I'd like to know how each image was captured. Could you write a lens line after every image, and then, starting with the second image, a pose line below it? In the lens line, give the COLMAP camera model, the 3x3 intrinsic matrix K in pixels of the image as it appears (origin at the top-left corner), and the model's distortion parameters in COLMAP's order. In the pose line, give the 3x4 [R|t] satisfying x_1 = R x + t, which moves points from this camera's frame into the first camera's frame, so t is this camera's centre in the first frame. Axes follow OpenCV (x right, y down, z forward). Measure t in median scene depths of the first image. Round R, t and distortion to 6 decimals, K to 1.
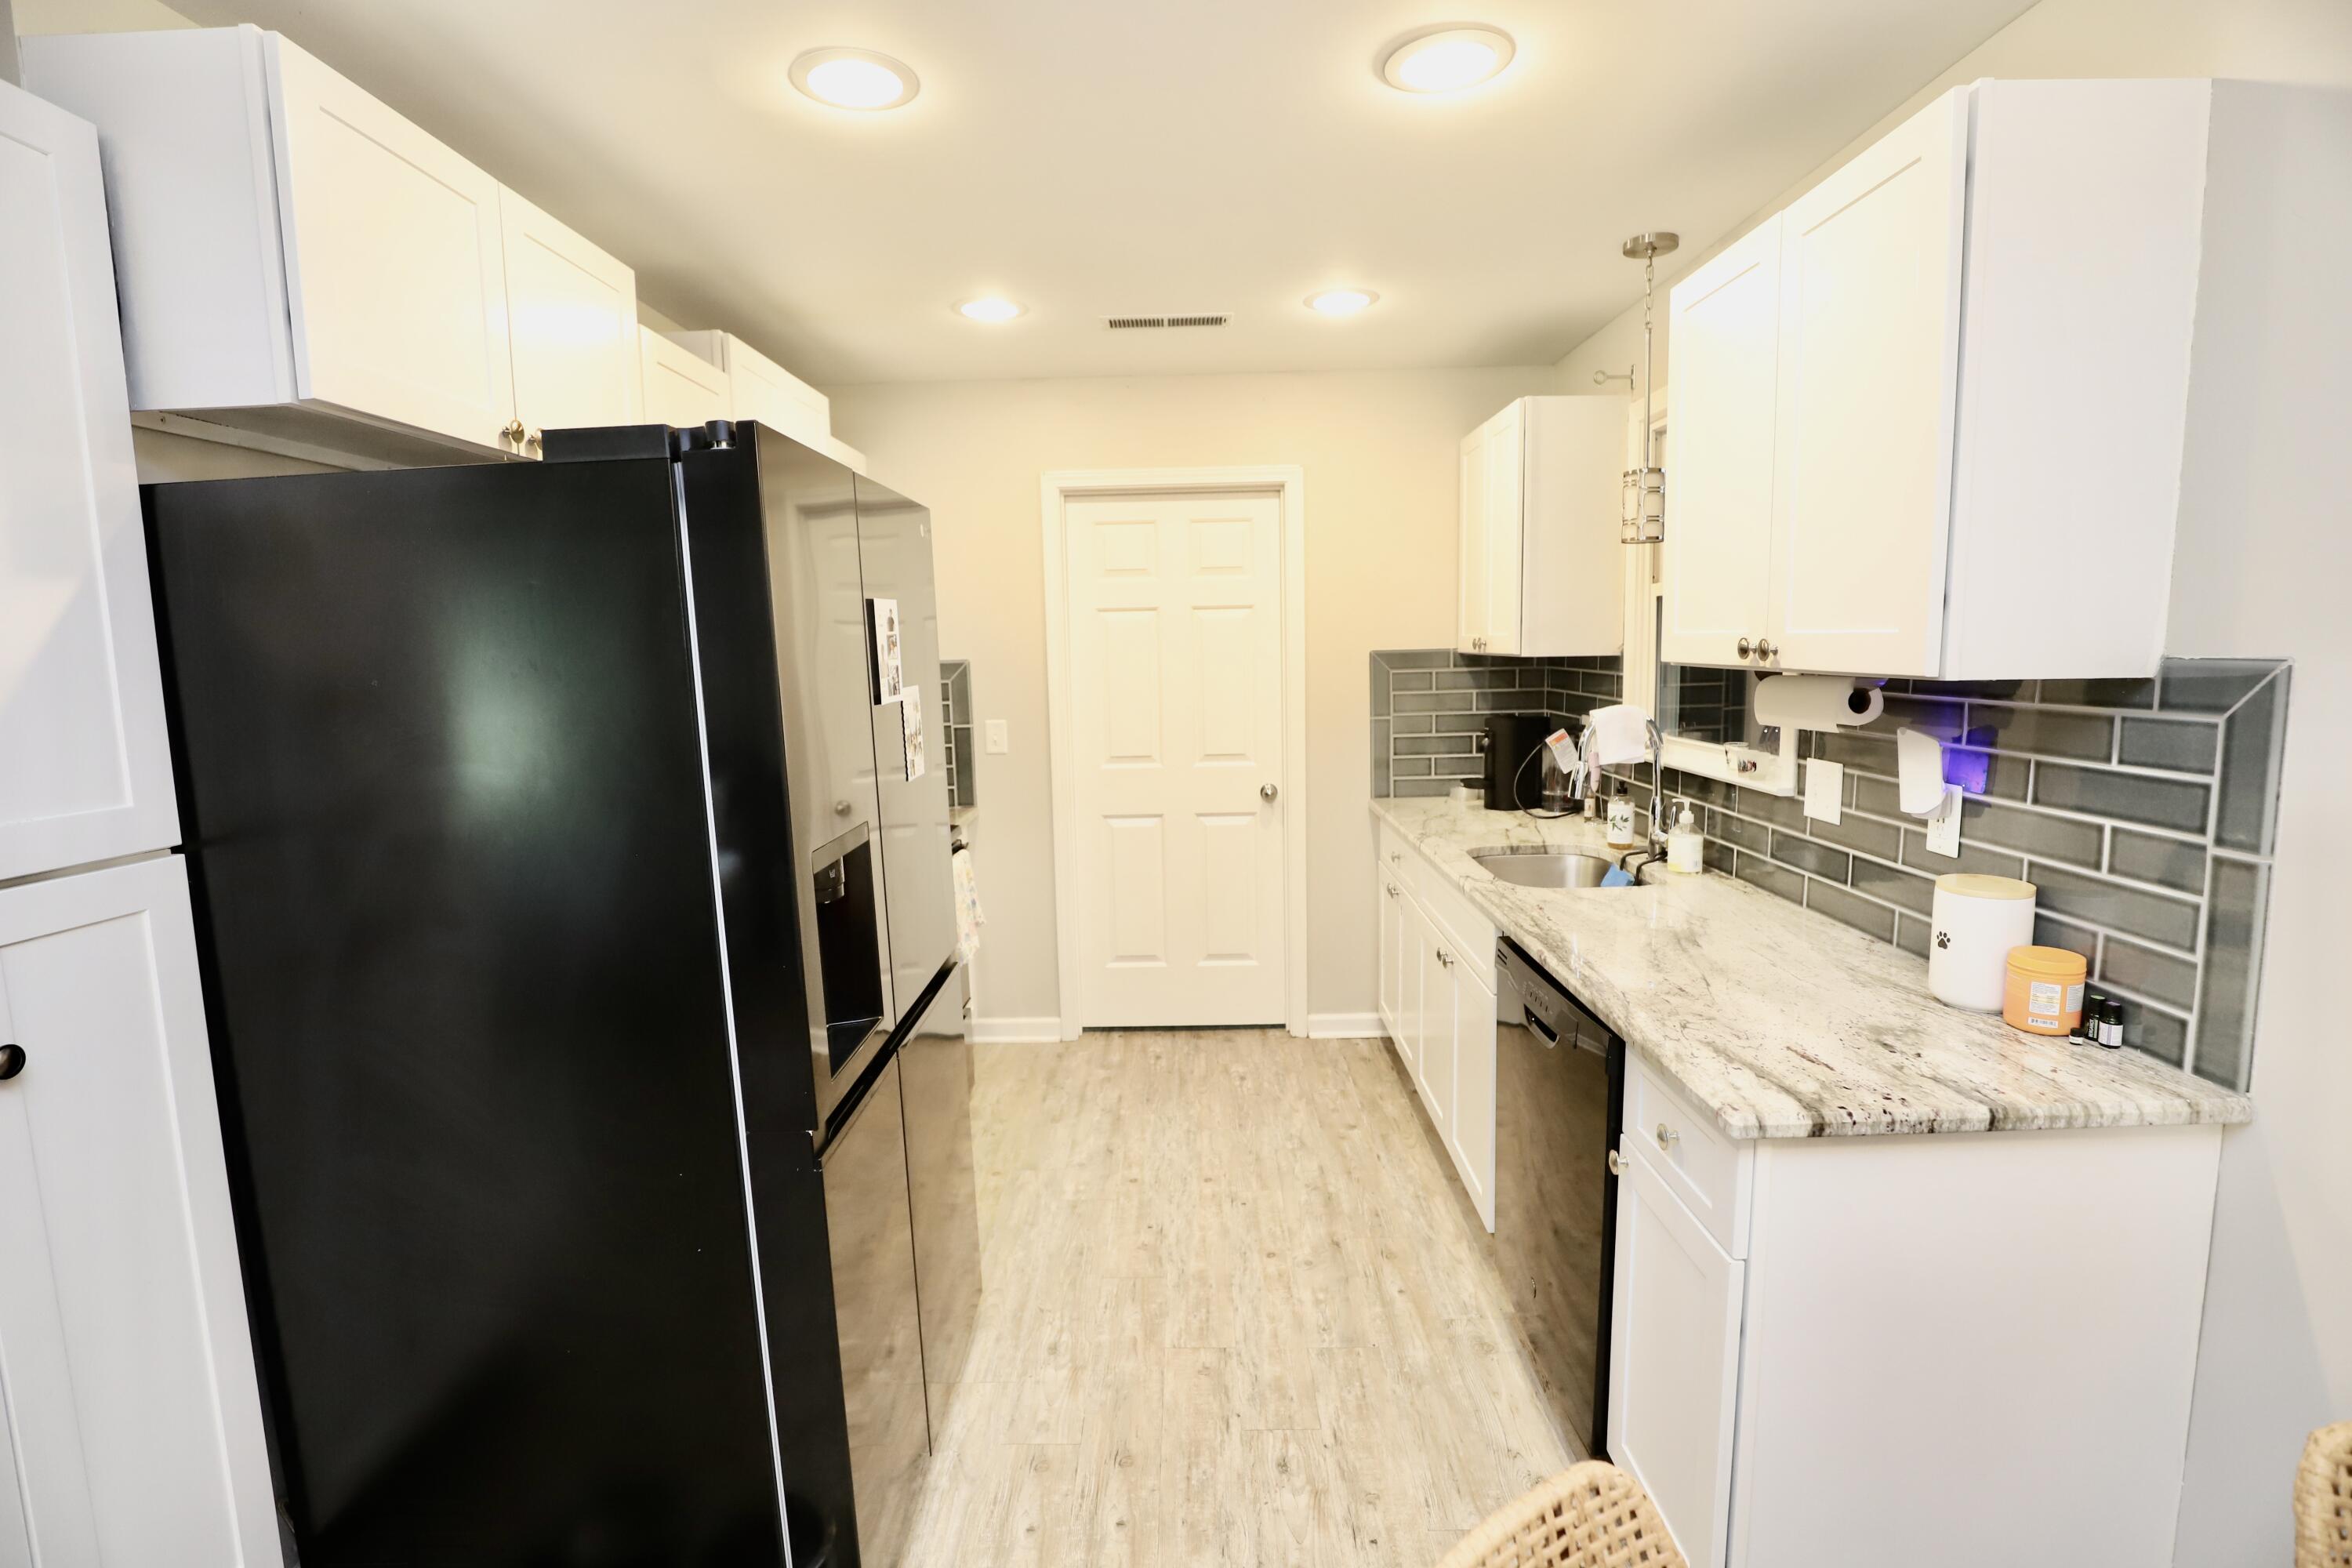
lens RADIAL K [[1079.5, 0, 1176.0], [0, 1079.5, 779.0], [0, 0, 1]] dist [-0.033742, 0.003452]
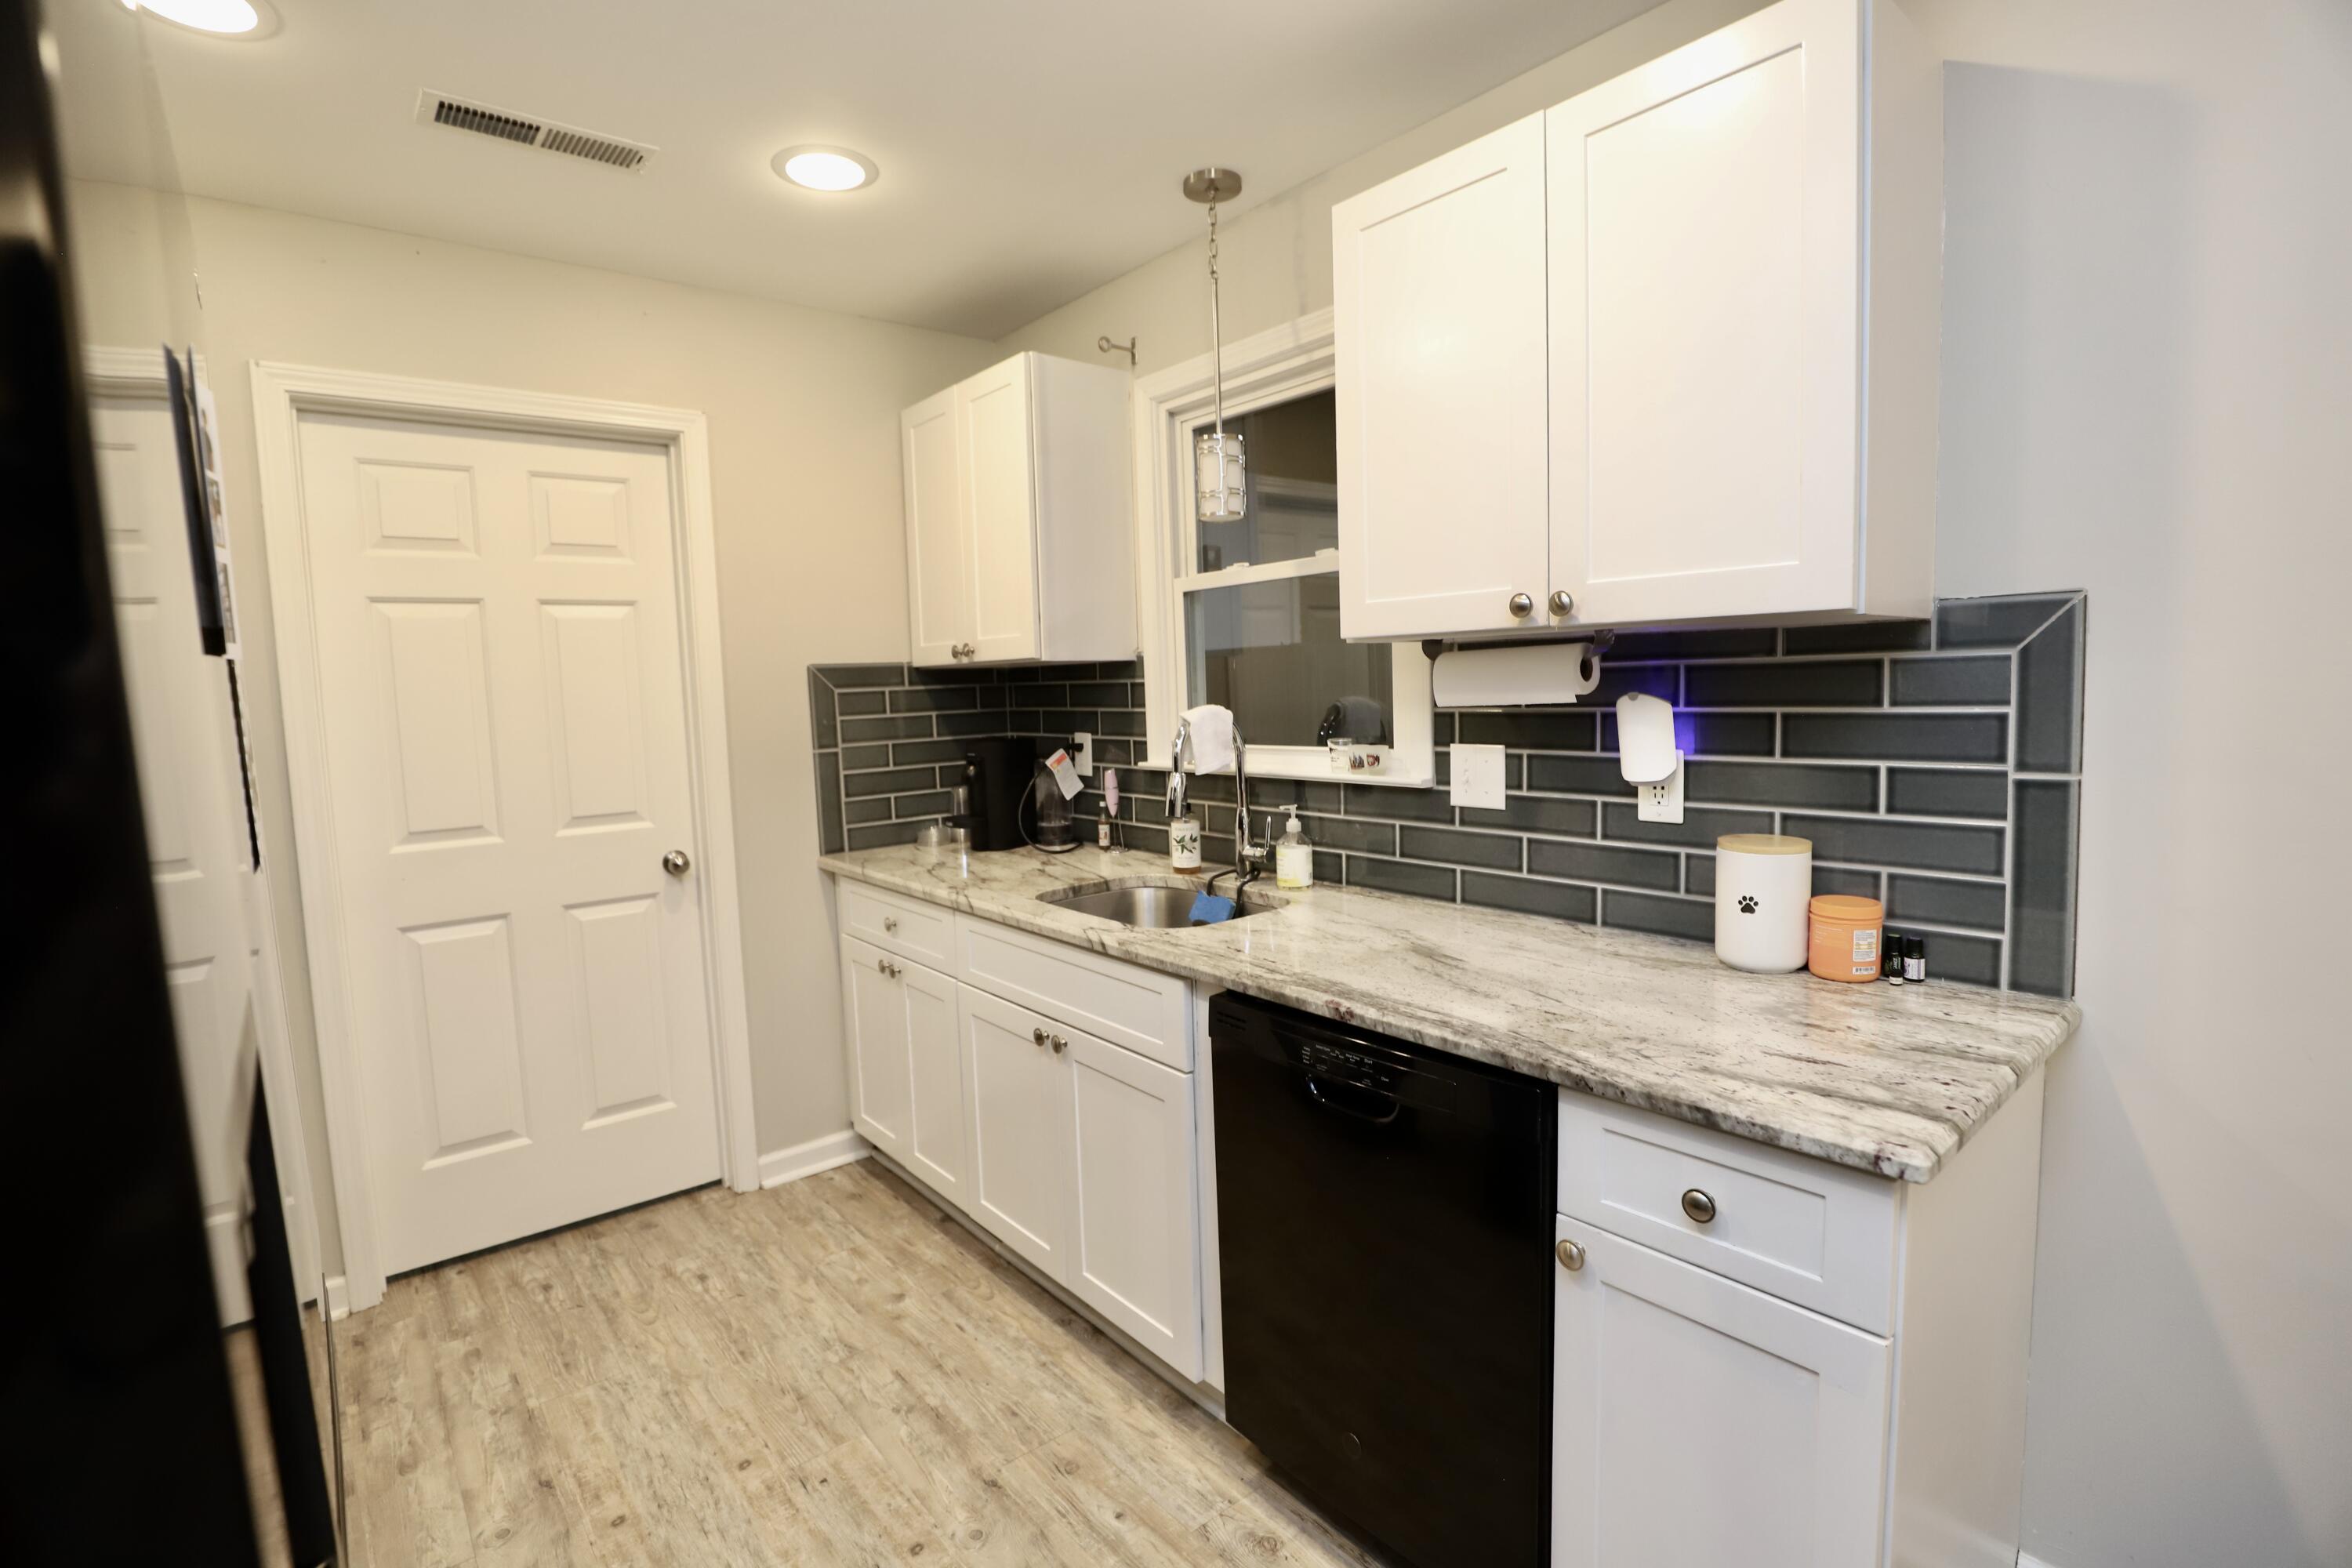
lens RADIAL K [[1079.5, 0, 1175.1], [0, 1079.5, 777.9], [0, 0, 1]] dist [-0.033742, 0.003452]
pose [[0.763865, -0.060412, 0.642543, -0.155073], [0.096794, 0.995072, -0.021514, 0.005147], [-0.638076, 0.078628, 0.765948, 0.323060]]
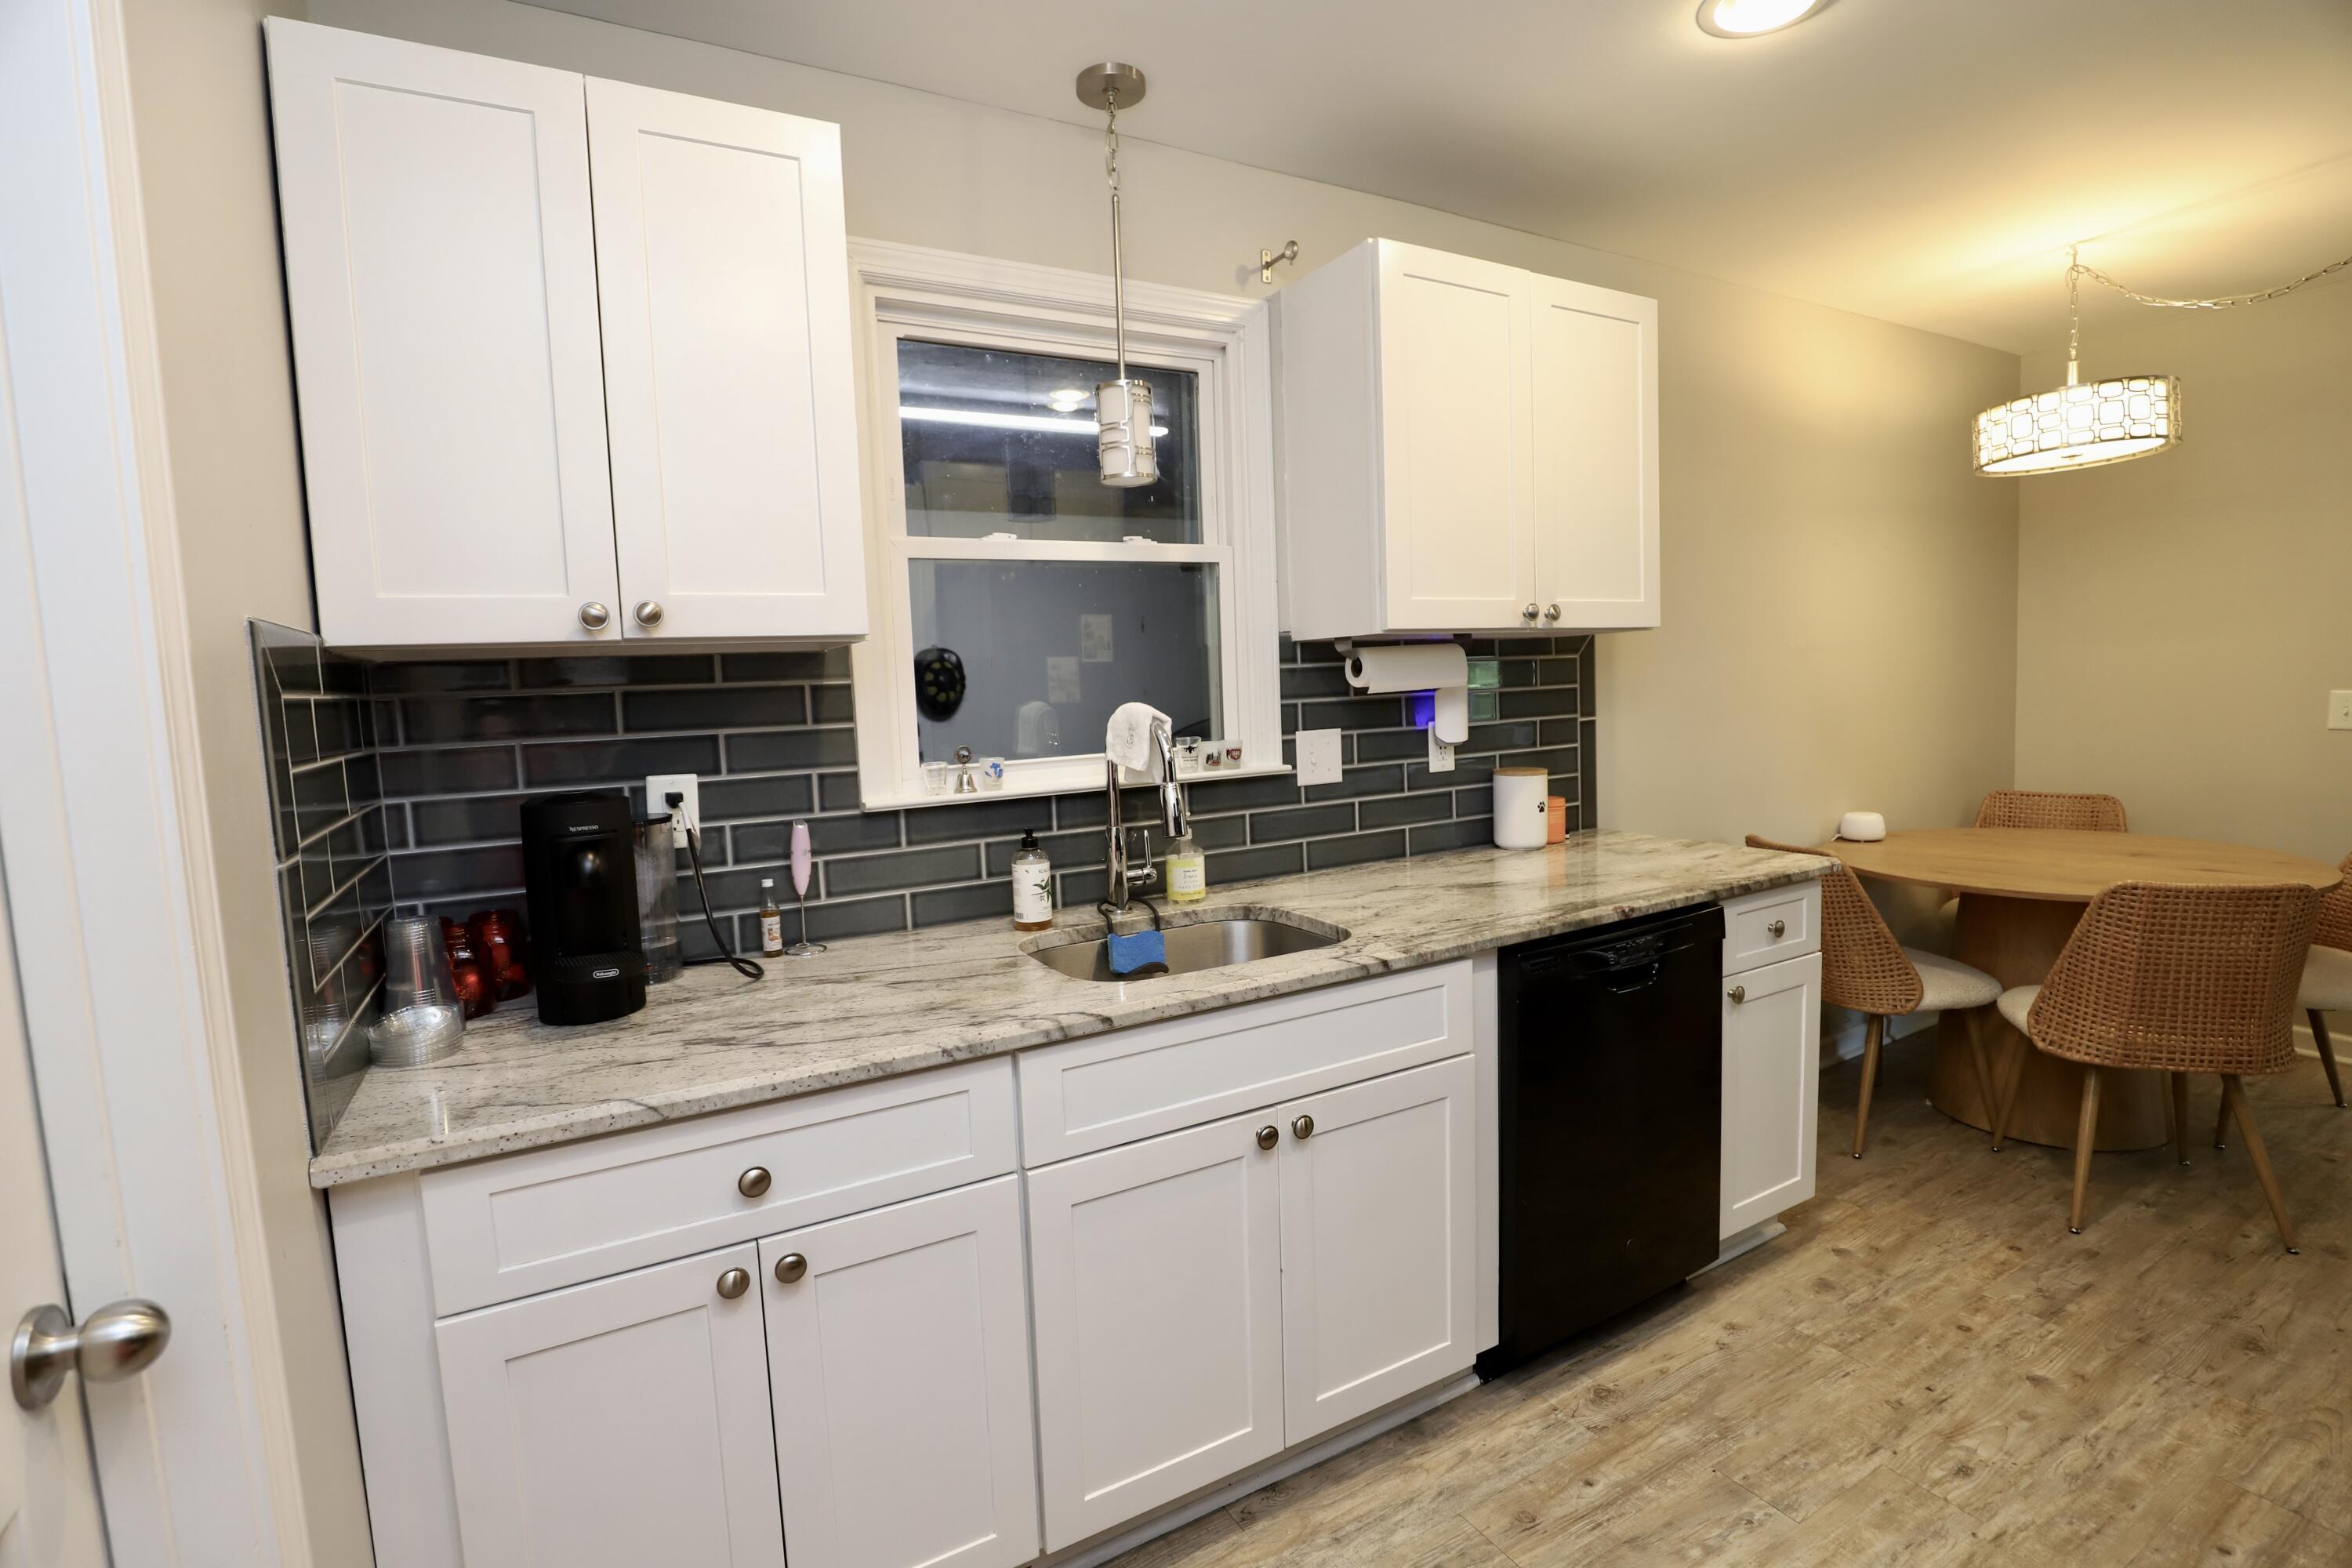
lens RADIAL K [[1079.5, 0, 1168.9], [0, 1079.5, 785.0], [0, 0, 1]] dist [-0.033742, 0.003452]
pose [[-0.491932, -0.039385, 0.869743, -0.206686], [0.161317, 0.977555, 0.135509, -0.100006], [-0.855558, 0.206966, -0.474537, 1.220877]]
